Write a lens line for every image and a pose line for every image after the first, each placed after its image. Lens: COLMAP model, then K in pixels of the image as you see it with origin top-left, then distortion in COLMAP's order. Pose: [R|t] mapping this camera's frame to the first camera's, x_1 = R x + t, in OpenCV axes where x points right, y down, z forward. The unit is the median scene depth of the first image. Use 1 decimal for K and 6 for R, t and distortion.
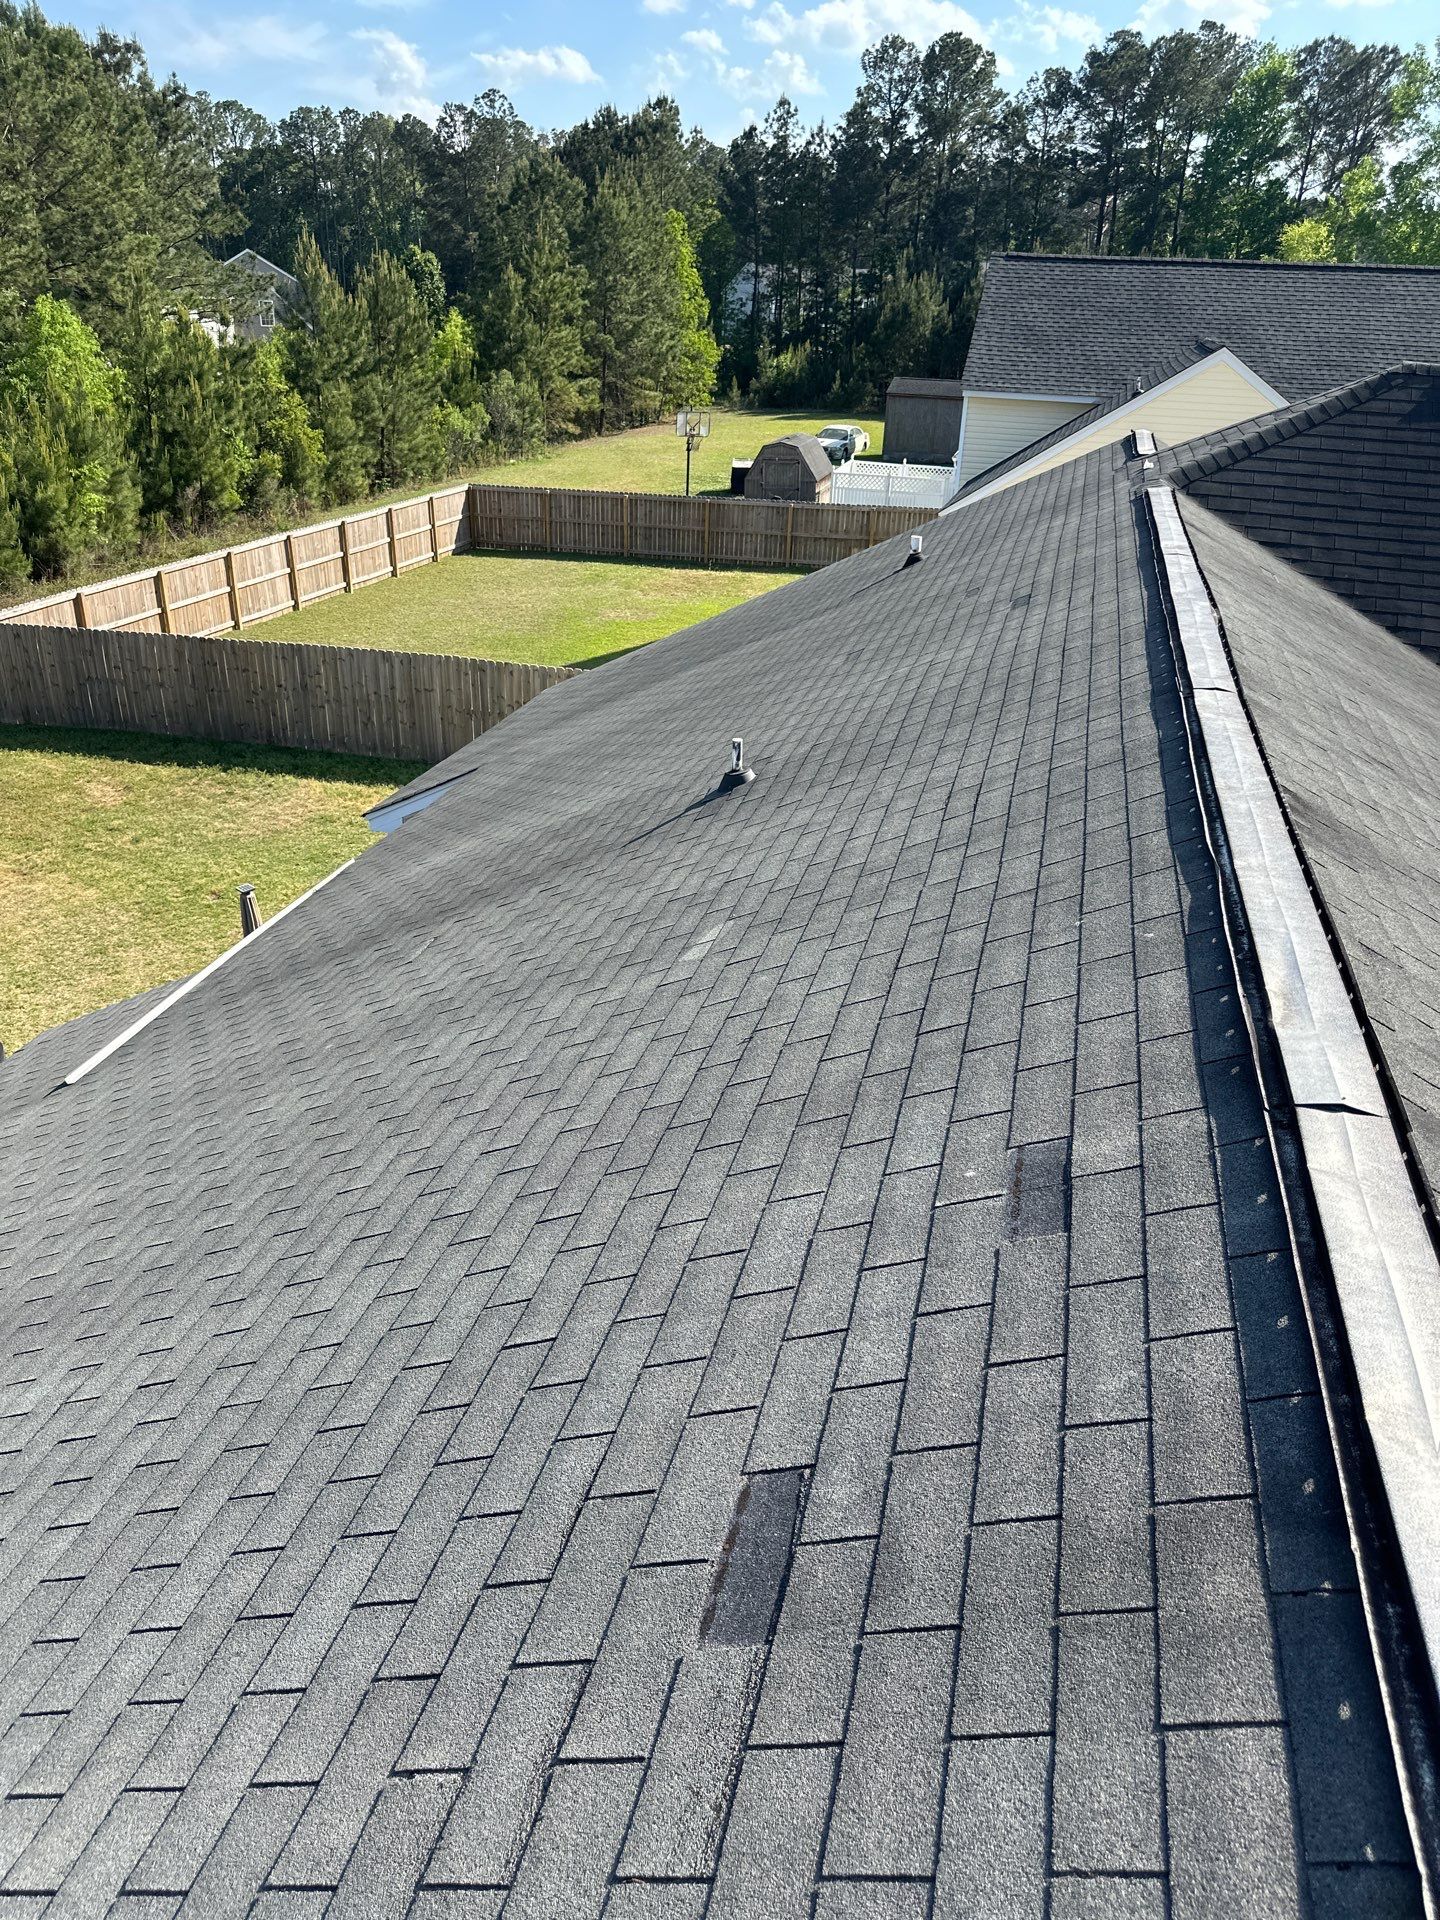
lens RADIAL K [[1381.7, 0, 699.5], [0, 1381.7, 955.1], [0, 0, 1]] dist [0.093734, -0.104257]
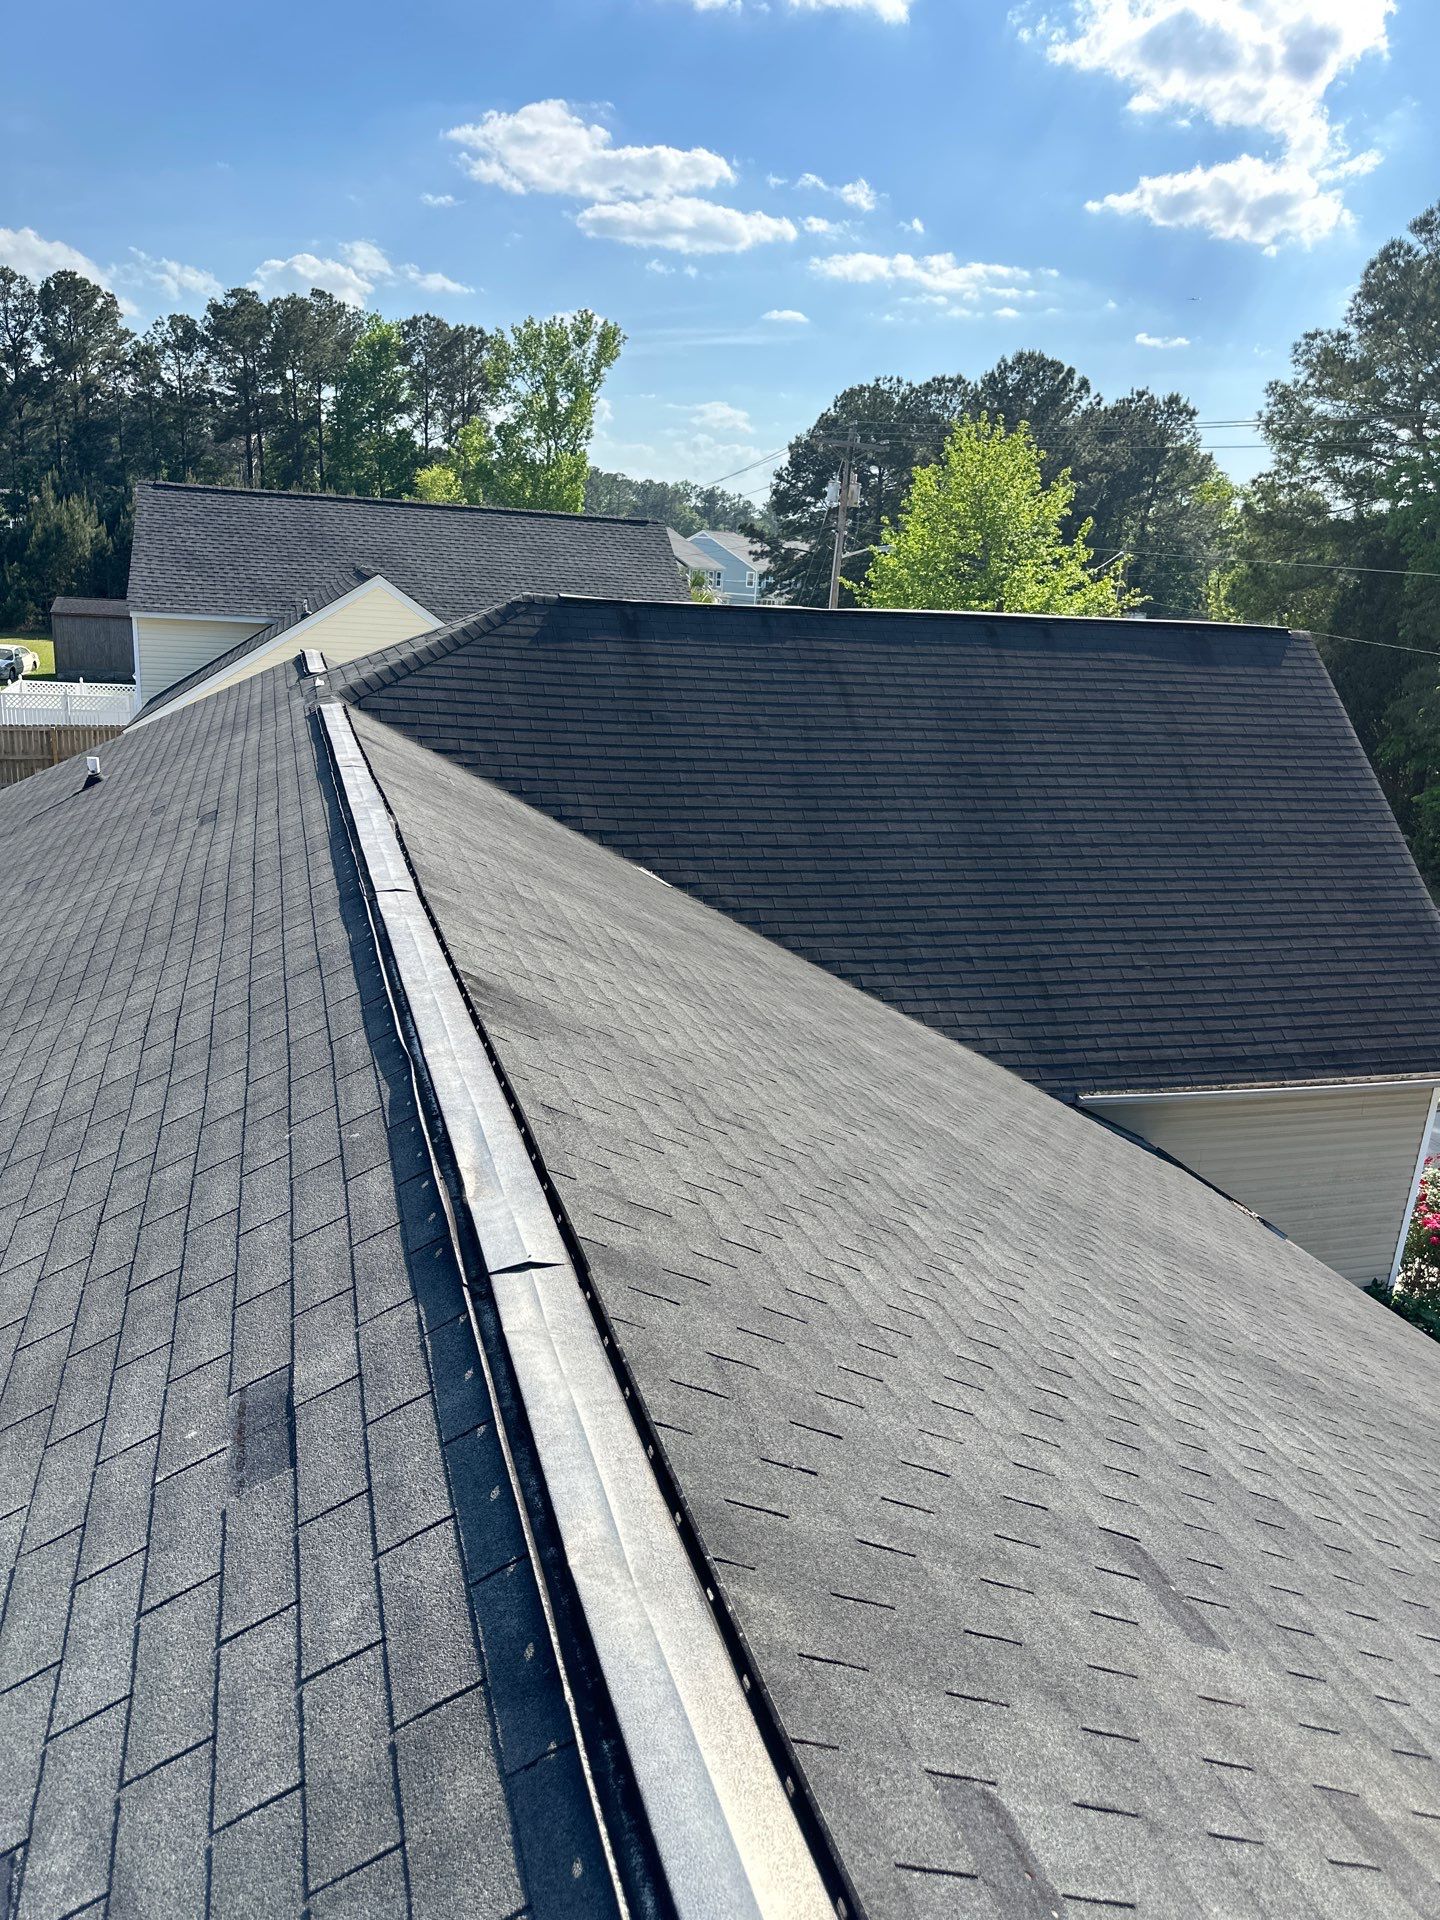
lens RADIAL K [[1381.7, 0, 699.5], [0, 1381.7, 955.1], [0, 0, 1]] dist [0.093734, -0.104257]
pose [[0.857615, -0.131845, 0.497106, 0.039978], [0.199573, 0.976154, -0.085406, -0.004811], [-0.473991, 0.172455, 0.863476, -0.019443]]
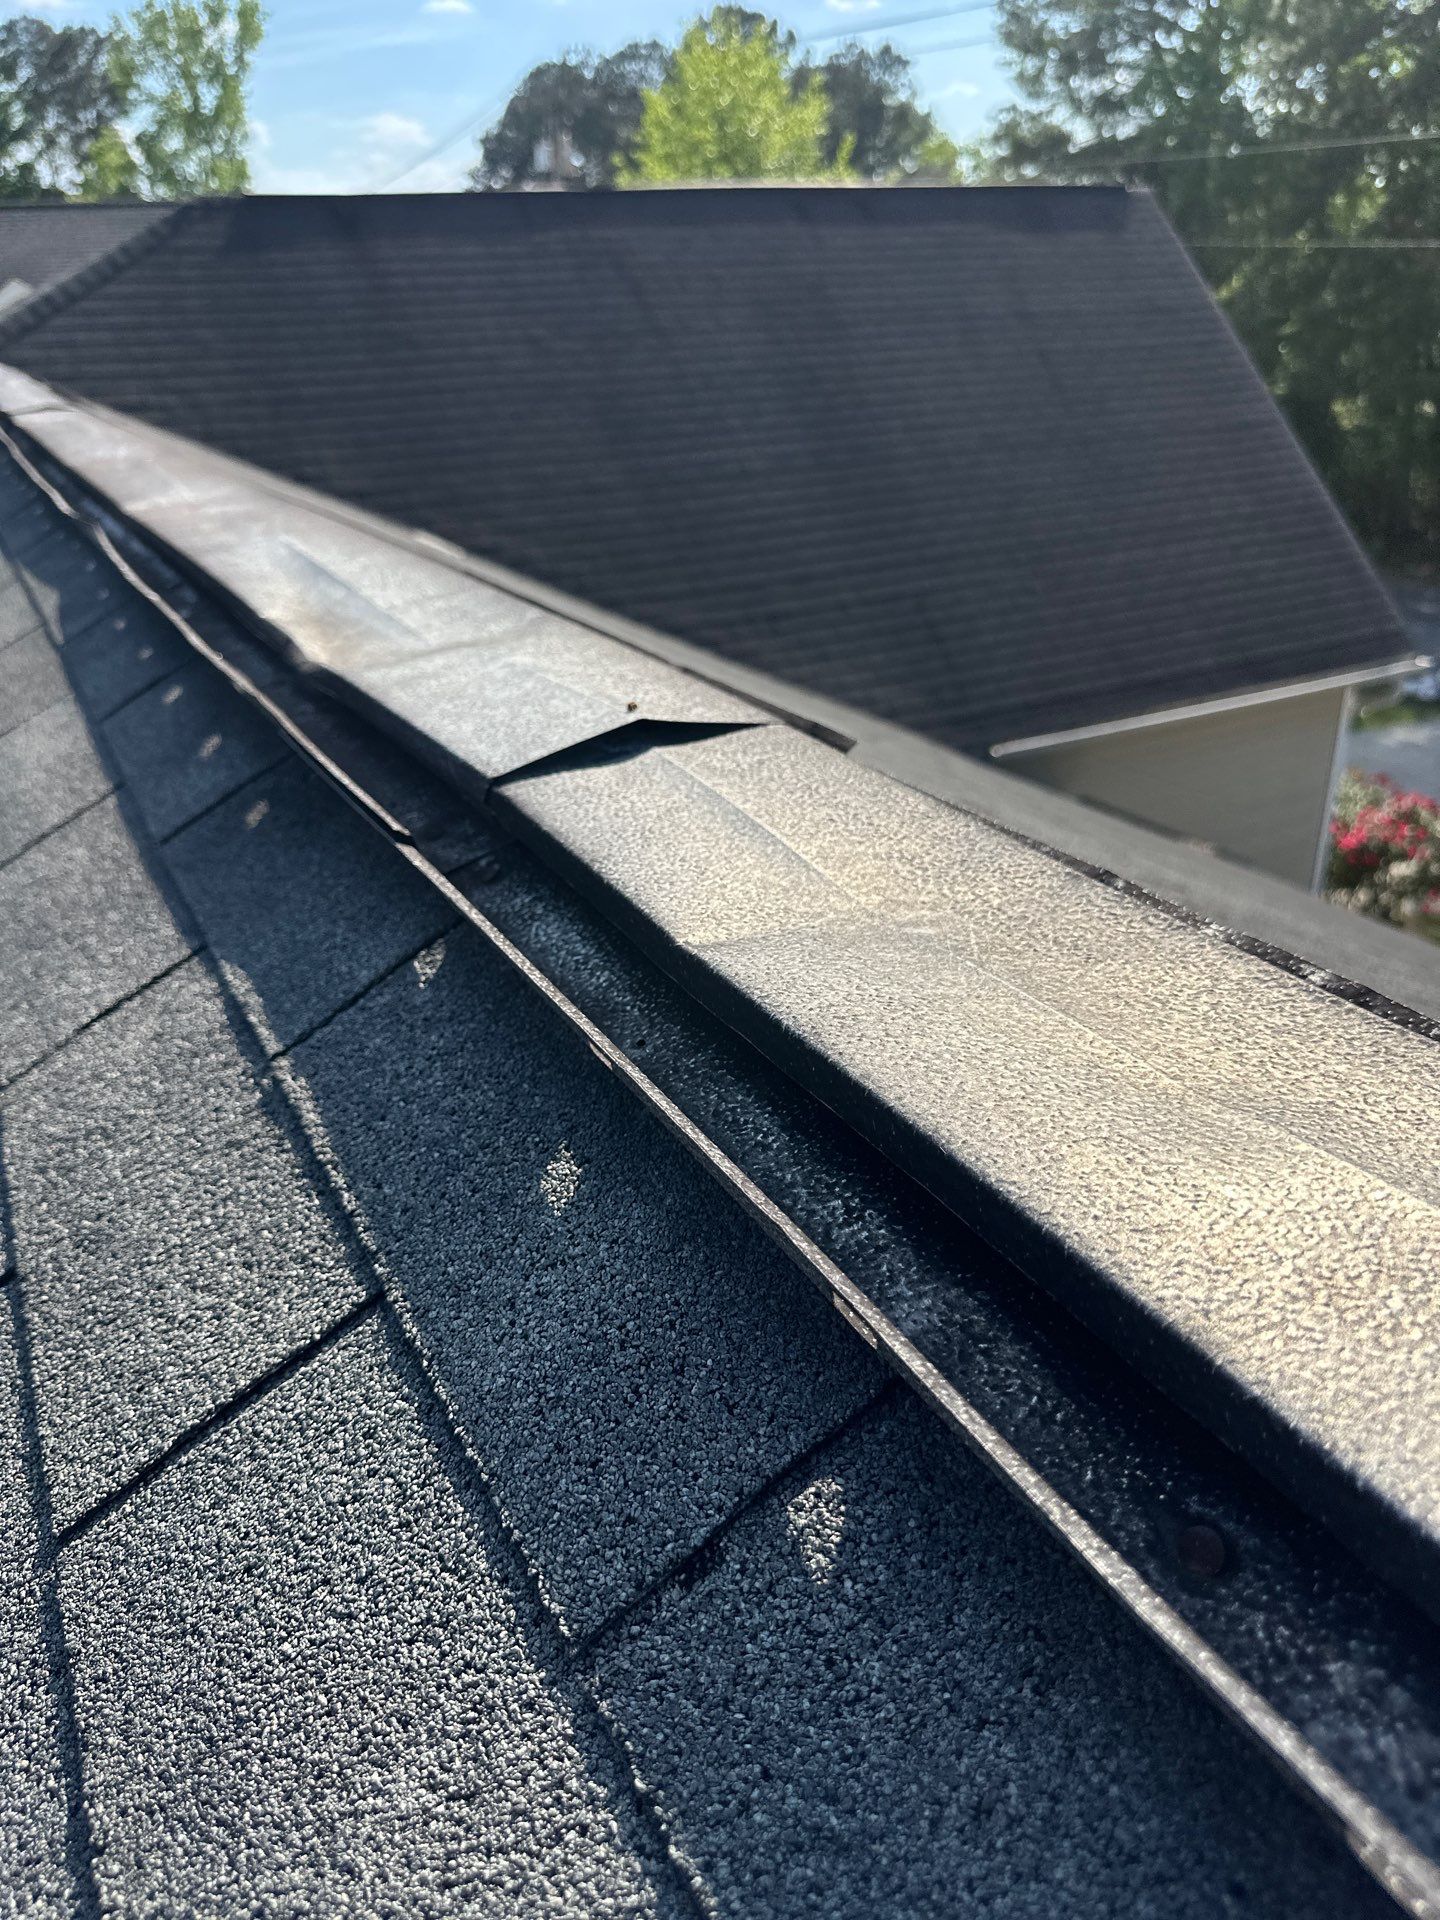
lens RADIAL K [[1381.7, 0, 699.5], [0, 1381.7, 955.1], [0, 0, 1]] dist [0.093734, -0.104257]
pose [[0.739800, -0.345668, 0.577243, 0.173043], [0.348345, 0.930779, 0.110932, 0.070547], [-0.575632, 0.119012, 0.809002, 0.453685]]
